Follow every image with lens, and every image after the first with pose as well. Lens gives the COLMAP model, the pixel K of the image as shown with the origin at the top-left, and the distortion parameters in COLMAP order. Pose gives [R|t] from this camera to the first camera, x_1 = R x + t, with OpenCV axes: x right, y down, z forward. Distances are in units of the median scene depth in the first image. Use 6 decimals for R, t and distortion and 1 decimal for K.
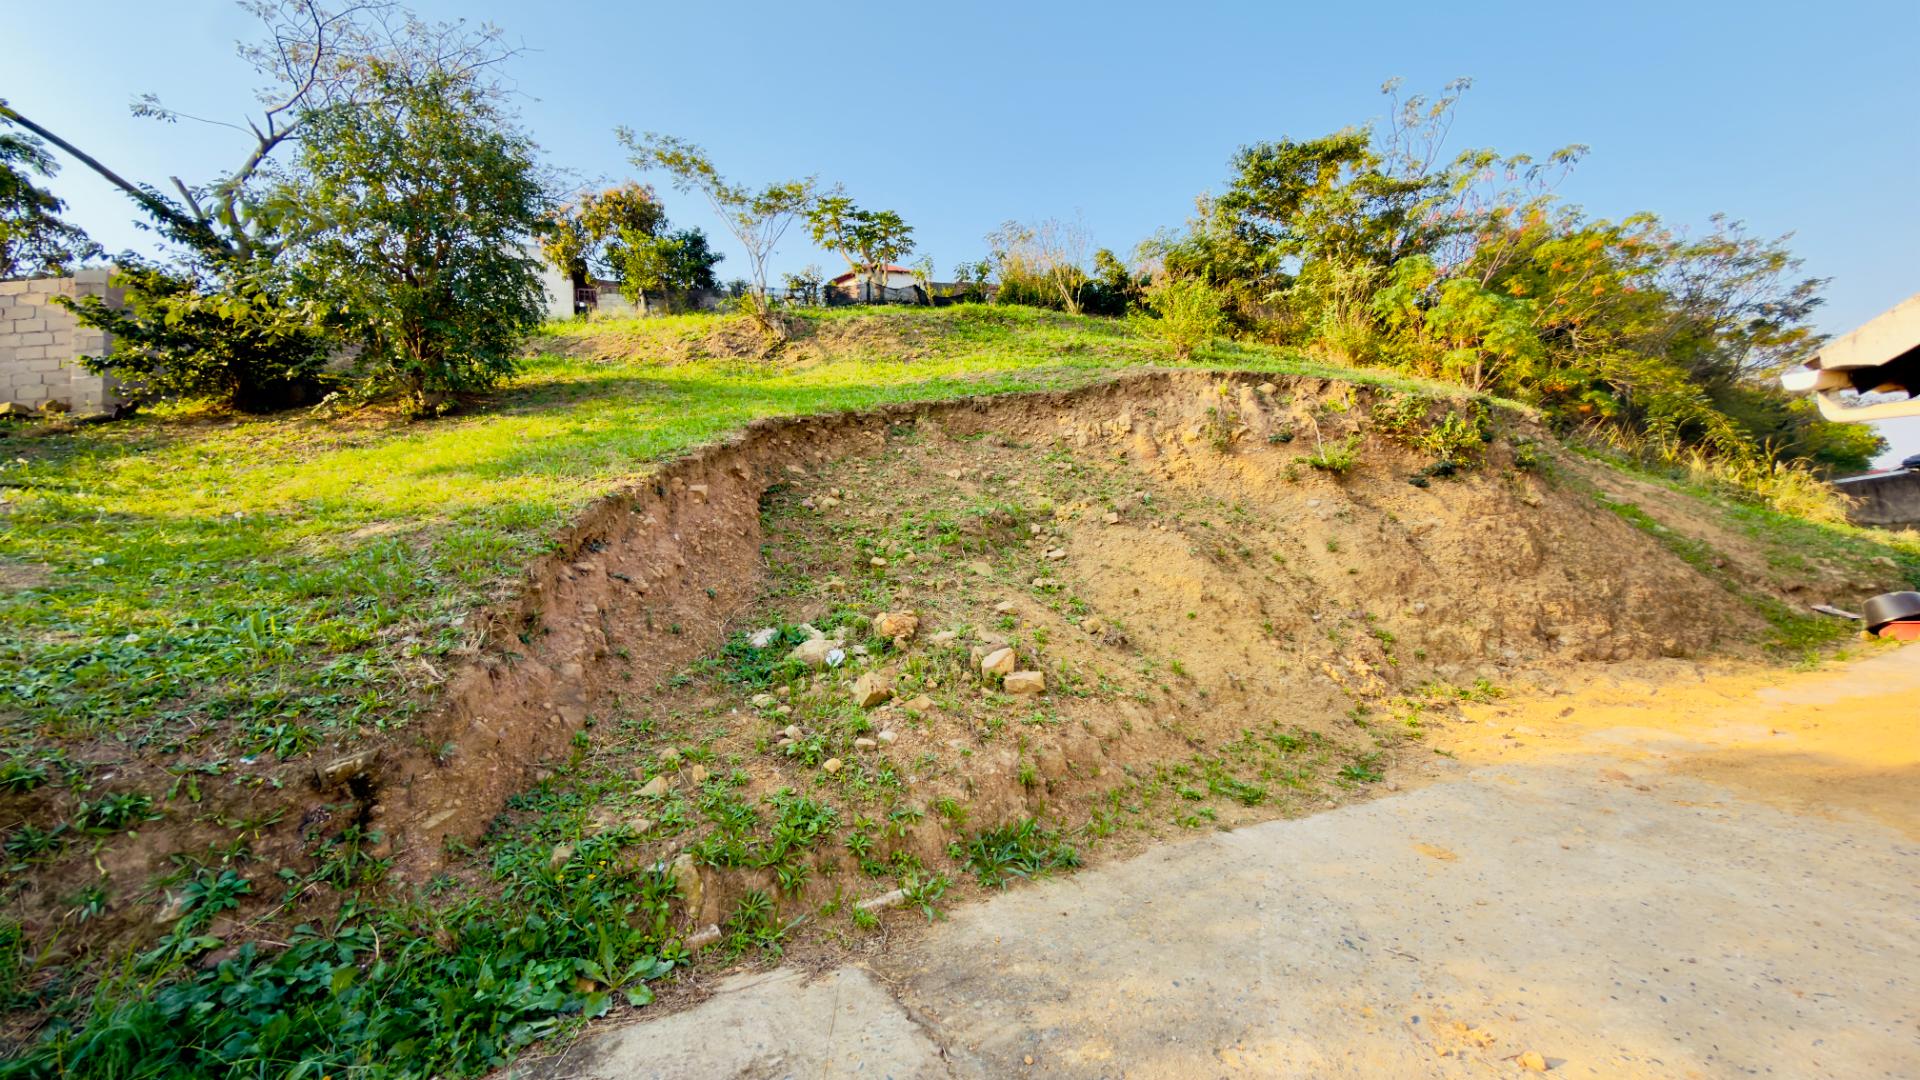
lens RADIAL K [[750.5, 0, 970.9], [0, 750.5, 527.0], [0, 0, 1]] dist [-0.000392, -0.000118]
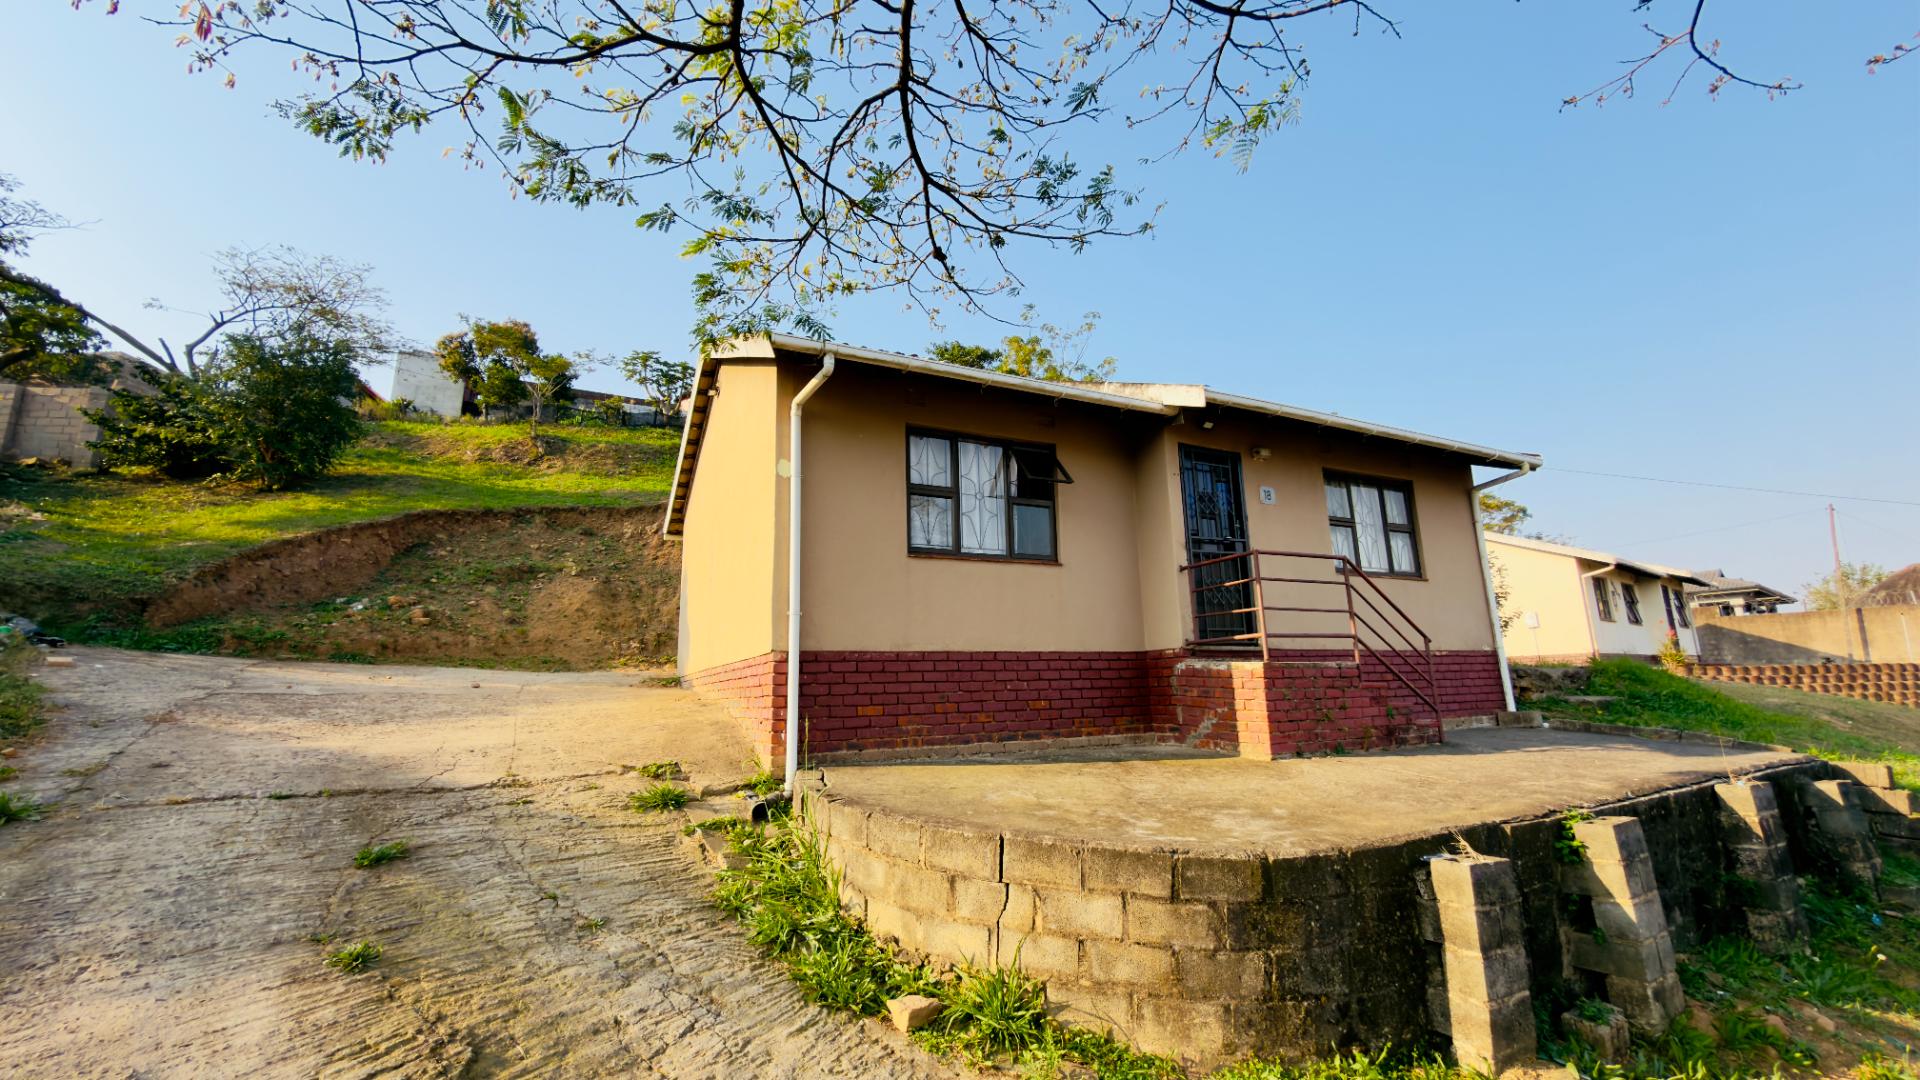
lens RADIAL K [[750.5, 0, 970.9], [0, 750.5, 527.0], [0, 0, 1]] dist [-0.000392, -0.000118]
pose [[0.995715, 0.089578, 0.022960, 1.458352], [-0.086439, 0.989814, -0.113125, 0.004840], [-0.032859, 0.110655, 0.993316, -1.338193]]
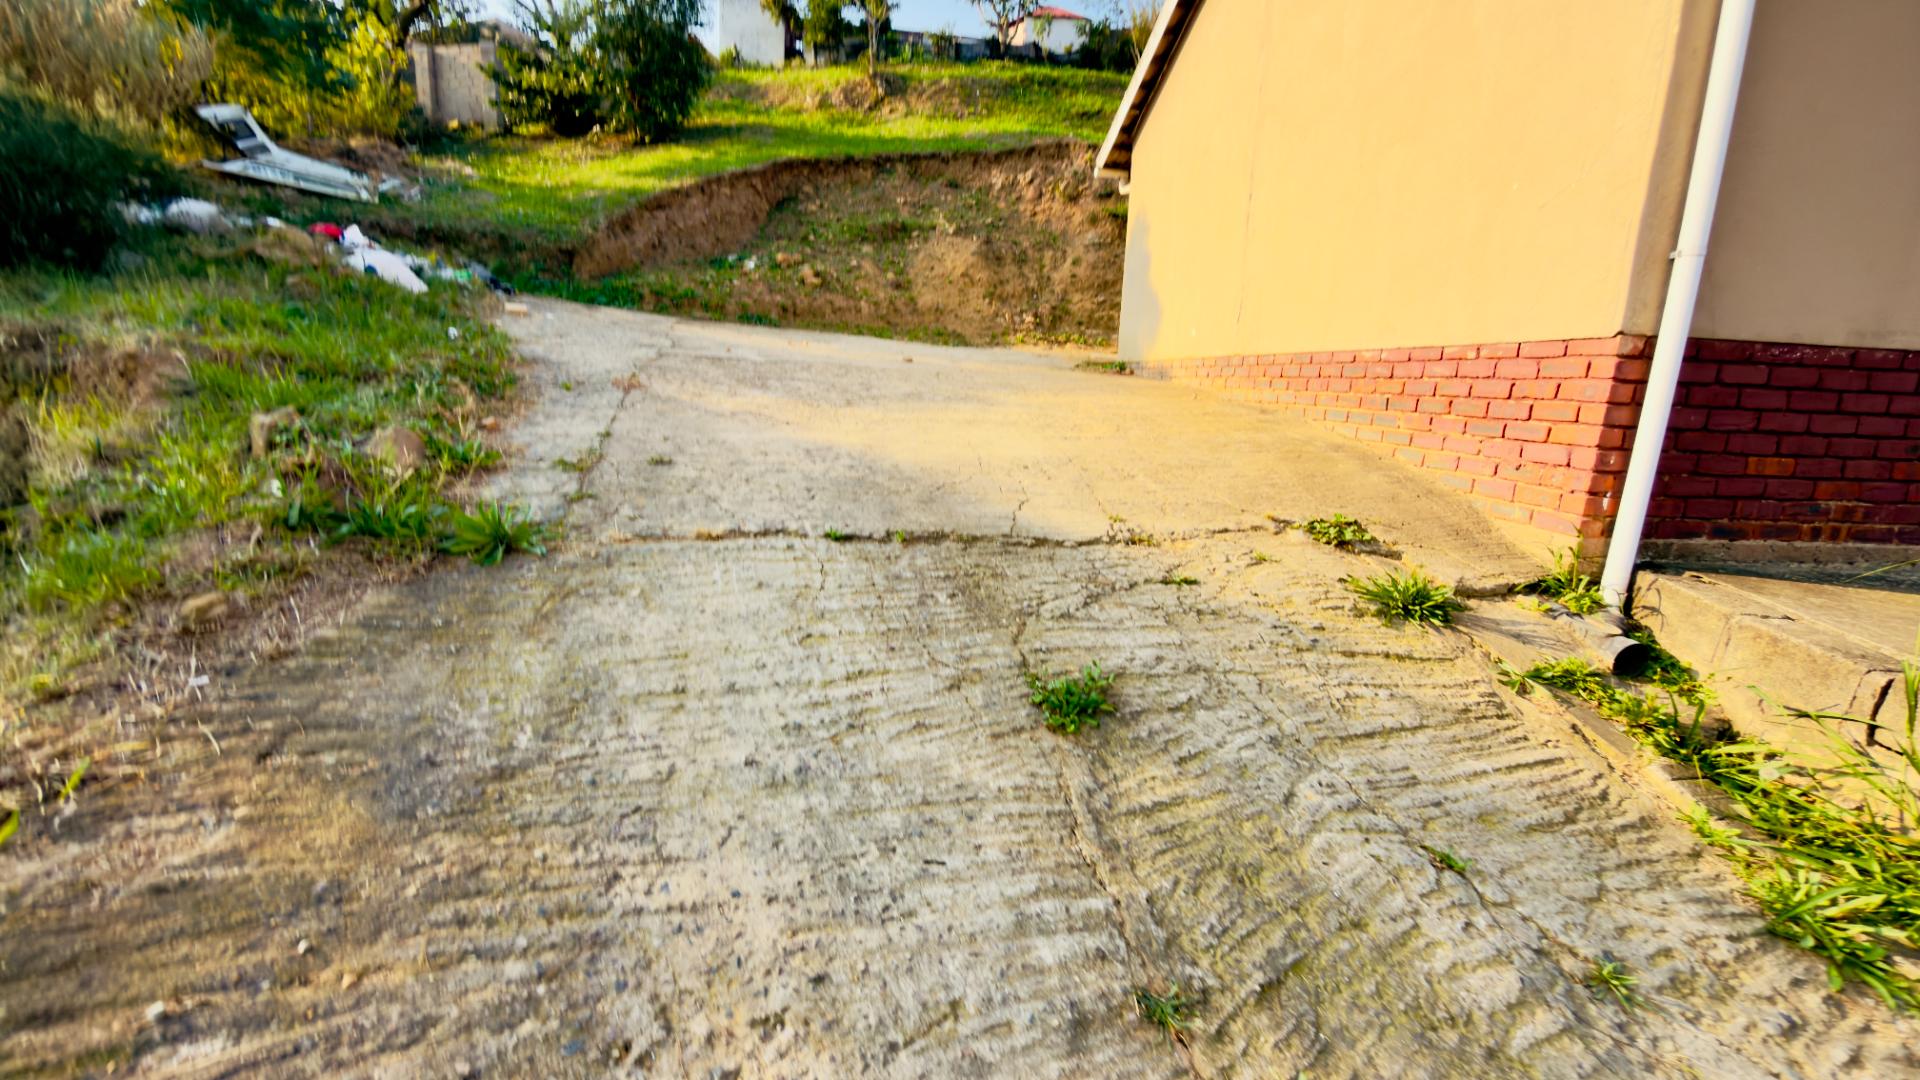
lens RADIAL K [[742.6, 0, 995.7], [0, 742.6, 480.1], [0, 0, 1]] dist [0.001757, 0.000185]
pose [[0.953600, 0.178119, -0.242737, 1.011524], [-0.110834, 0.957291, 0.267040, 0.082266], [0.279935, -0.227746, 0.932614, -0.931897]]
